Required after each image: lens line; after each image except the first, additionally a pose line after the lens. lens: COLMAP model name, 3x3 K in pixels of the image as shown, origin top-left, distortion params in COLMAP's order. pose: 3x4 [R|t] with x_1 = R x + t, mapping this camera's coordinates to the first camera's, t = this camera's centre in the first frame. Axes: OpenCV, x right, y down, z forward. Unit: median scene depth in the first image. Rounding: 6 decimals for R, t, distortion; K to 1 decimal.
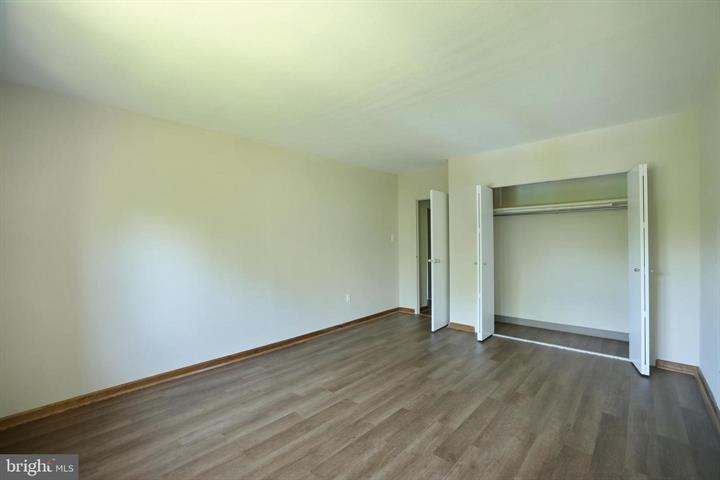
lens RADIAL K [[305.8, 0, 363.9], [0, 305.8, 241.0], [0, 0, 1]] dist [-0.041544, 0.000308]
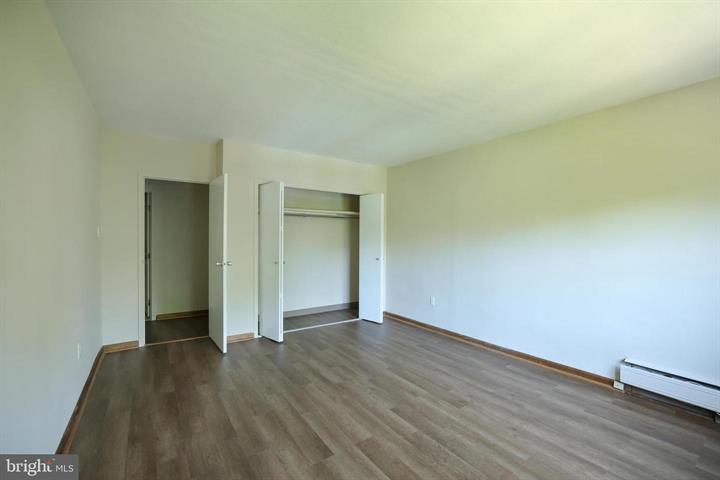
lens RADIAL K [[305.8, 0, 363.9], [0, 305.8, 241.0], [0, 0, 1]] dist [-0.041544, 0.000308]
pose [[0.209801, 0.005178, 0.977730, -0.748034], [-0.007966, 0.999962, -0.003587, 0.009272], [-0.977712, -0.007036, 0.209834, 0.773945]]
